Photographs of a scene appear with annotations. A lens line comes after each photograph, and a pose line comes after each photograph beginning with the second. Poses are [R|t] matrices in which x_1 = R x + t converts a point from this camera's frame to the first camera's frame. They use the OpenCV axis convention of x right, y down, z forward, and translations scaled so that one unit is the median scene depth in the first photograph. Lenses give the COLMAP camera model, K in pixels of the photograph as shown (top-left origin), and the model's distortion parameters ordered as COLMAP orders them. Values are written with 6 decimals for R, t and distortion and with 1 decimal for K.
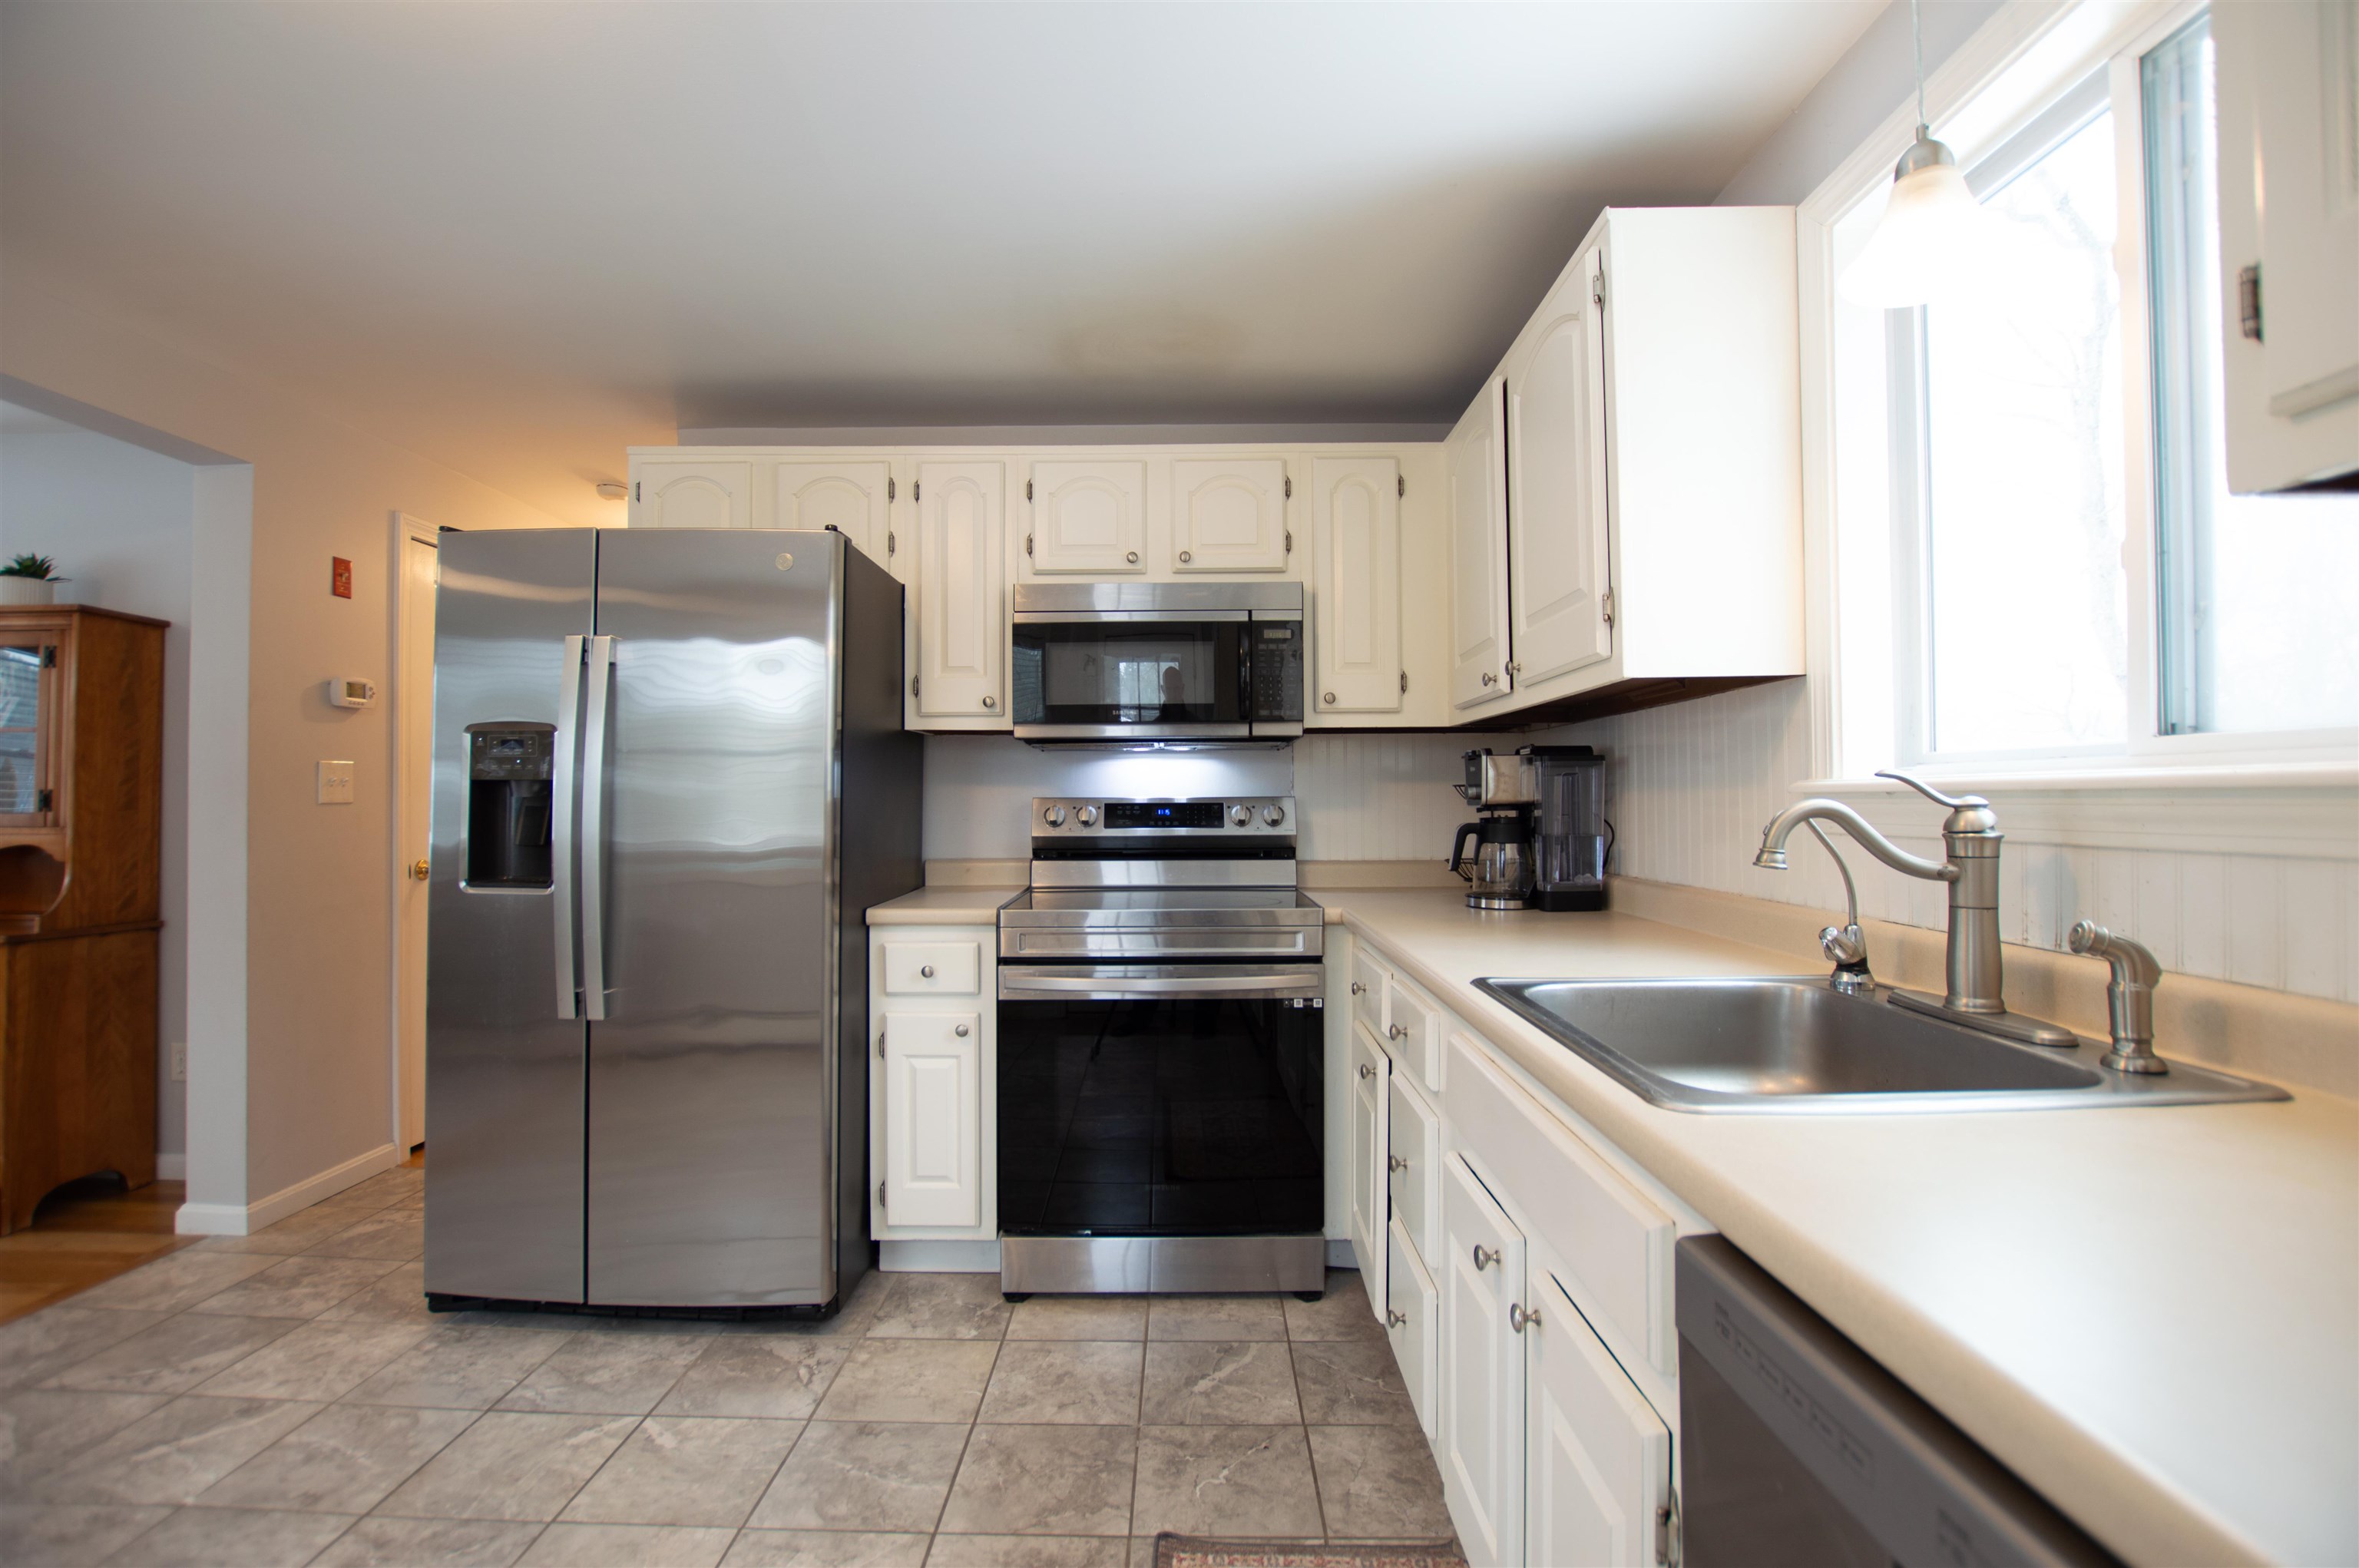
lens RADIAL K [[1056.3, 0, 1172.6], [0, 1056.3, 792.5], [0, 0, 1]] dist [-0.031636, 0.000904]
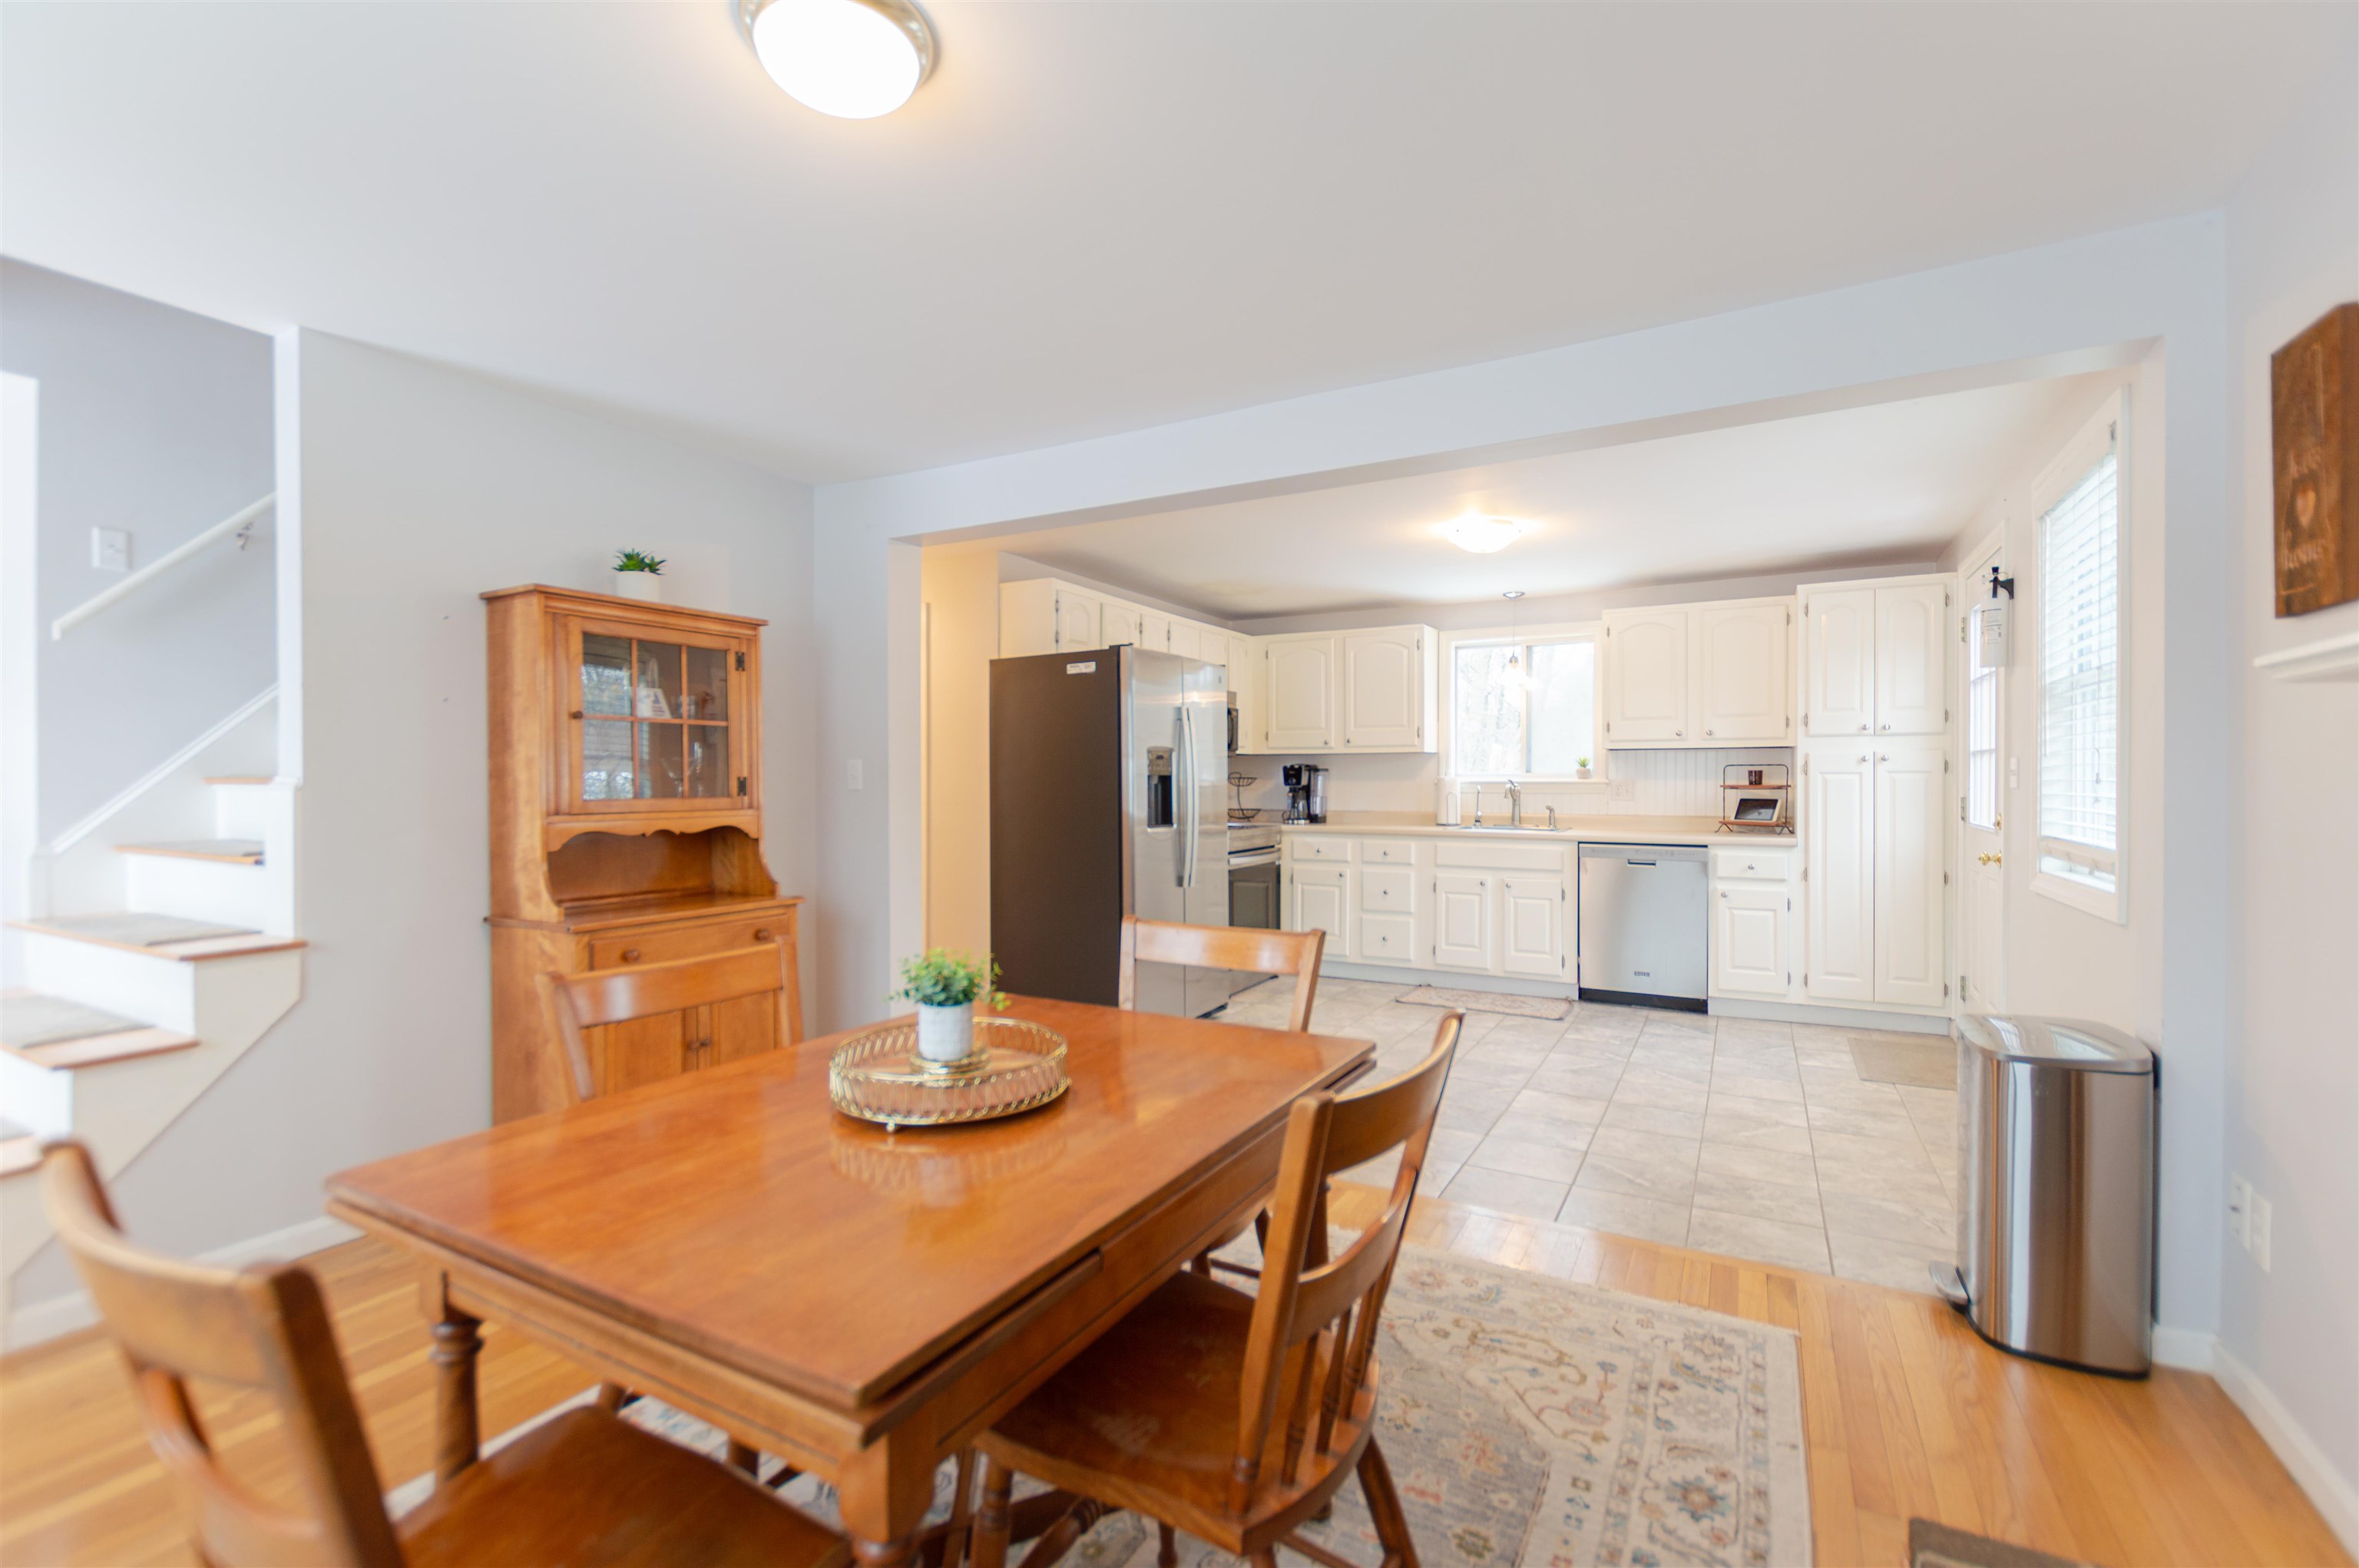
lens RADIAL K [[1028.0, 0, 1179.3], [0, 1028.0, 788.5], [0, 0, 1]] dist [0.010036, -0.005836]
pose [[0.478029, -0.006516, 0.878320, -2.330188], [-0.007038, 0.999912, 0.011248, -0.009345], [-0.878316, -0.011558, 0.477941, 0.002784]]
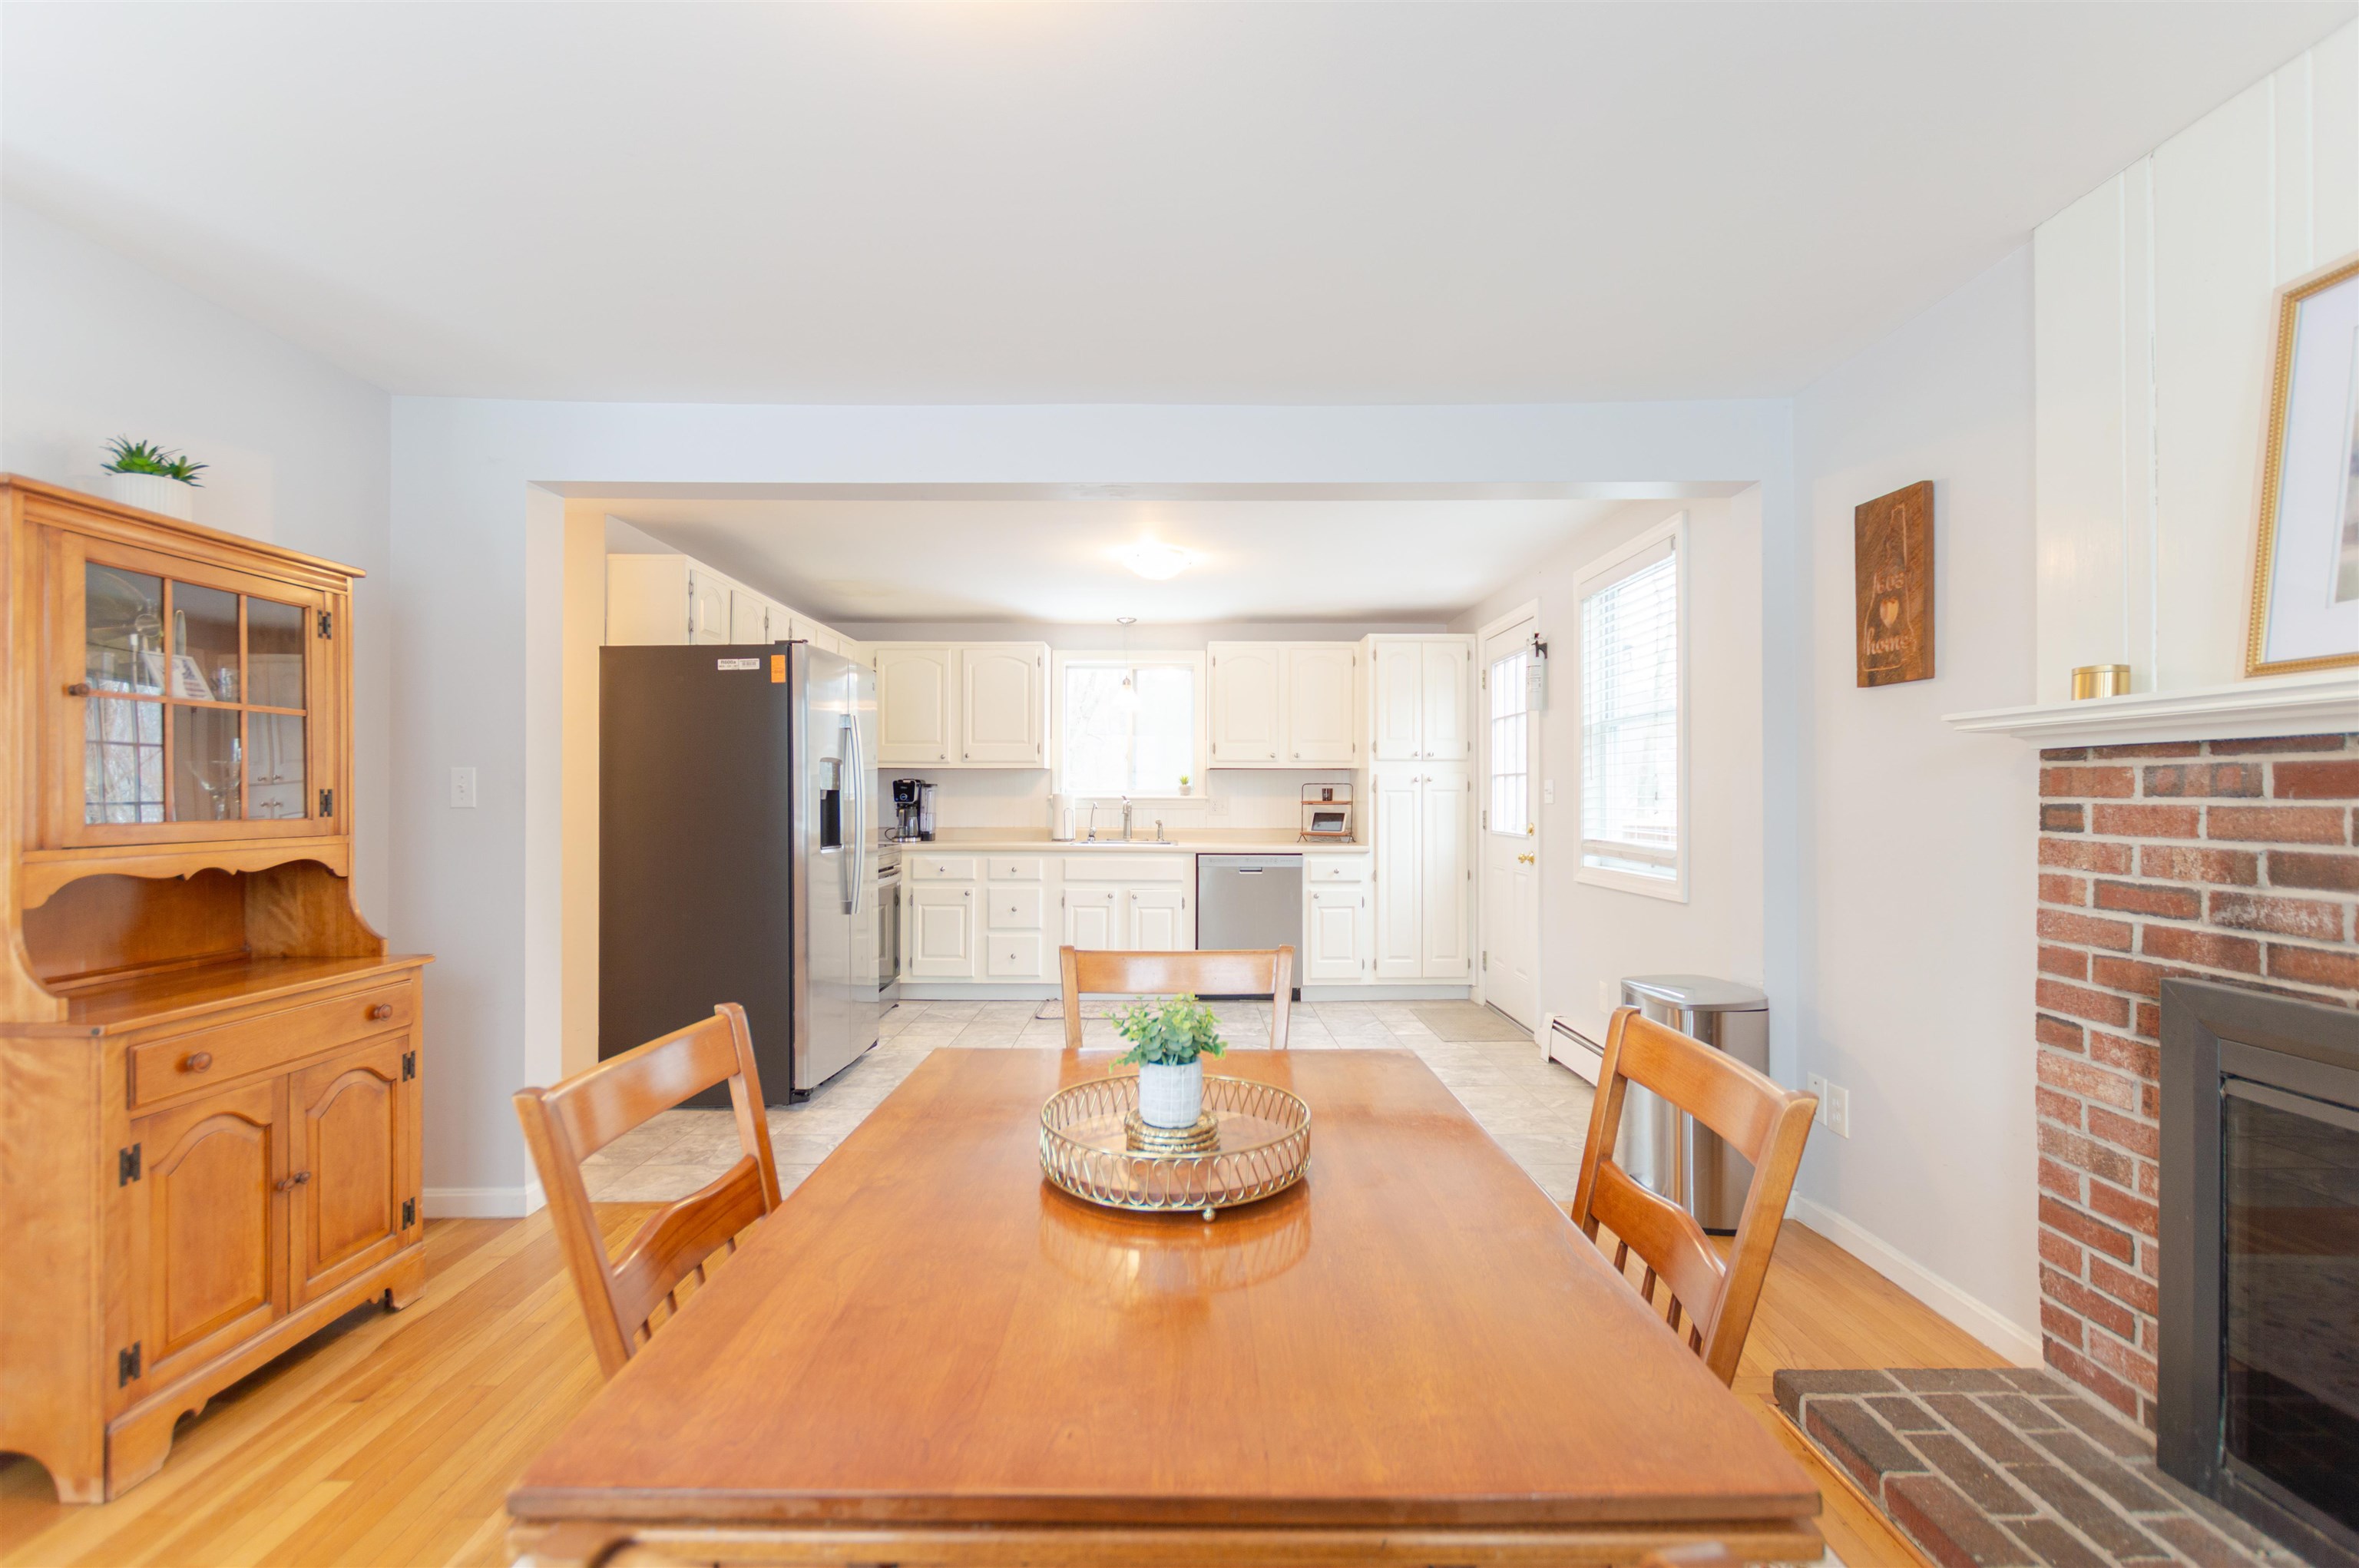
lens RADIAL K [[1028.0, 0, 1179.3], [0, 1028.0, 788.5], [0, 0, 1]] dist [0.010036, -0.005836]
pose [[-0.011465, 0.008527, 0.999898, -2.376369], [-0.009846, 0.999914, -0.008640, -0.005645], [-0.999886, -0.009944, -0.011380, 0.397502]]
